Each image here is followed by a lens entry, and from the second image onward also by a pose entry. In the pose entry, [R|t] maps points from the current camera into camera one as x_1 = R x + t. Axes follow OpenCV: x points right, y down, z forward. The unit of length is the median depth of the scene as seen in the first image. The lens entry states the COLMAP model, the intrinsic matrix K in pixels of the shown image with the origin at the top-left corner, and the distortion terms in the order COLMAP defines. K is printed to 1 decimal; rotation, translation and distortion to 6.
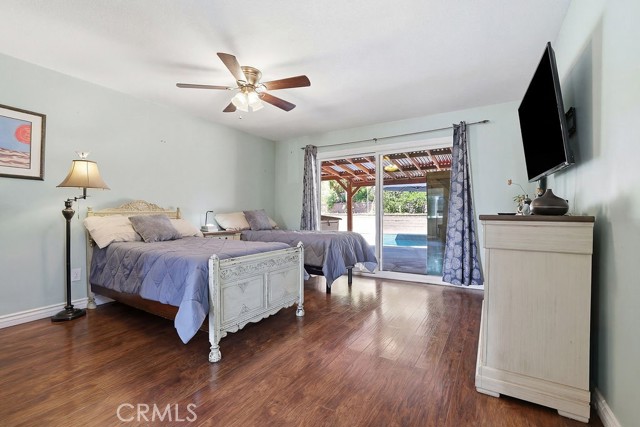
lens RADIAL K [[277.8, 0, 319.1], [0, 277.8, 211.4], [0, 0, 1]] dist [-0.045614, 0.016856]
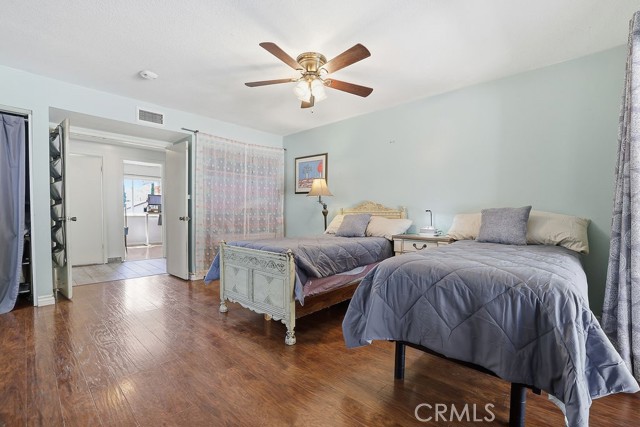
lens RADIAL K [[277.8, 0, 319.1], [0, 277.8, 211.4], [0, 0, 1]] dist [-0.045614, 0.016856]
pose [[-0.153894, 0.006679, -0.988065, 0.751048], [0.003207, 0.999975, 0.006260, -0.004230], [0.988082, -0.002205, -0.153911, 1.292890]]
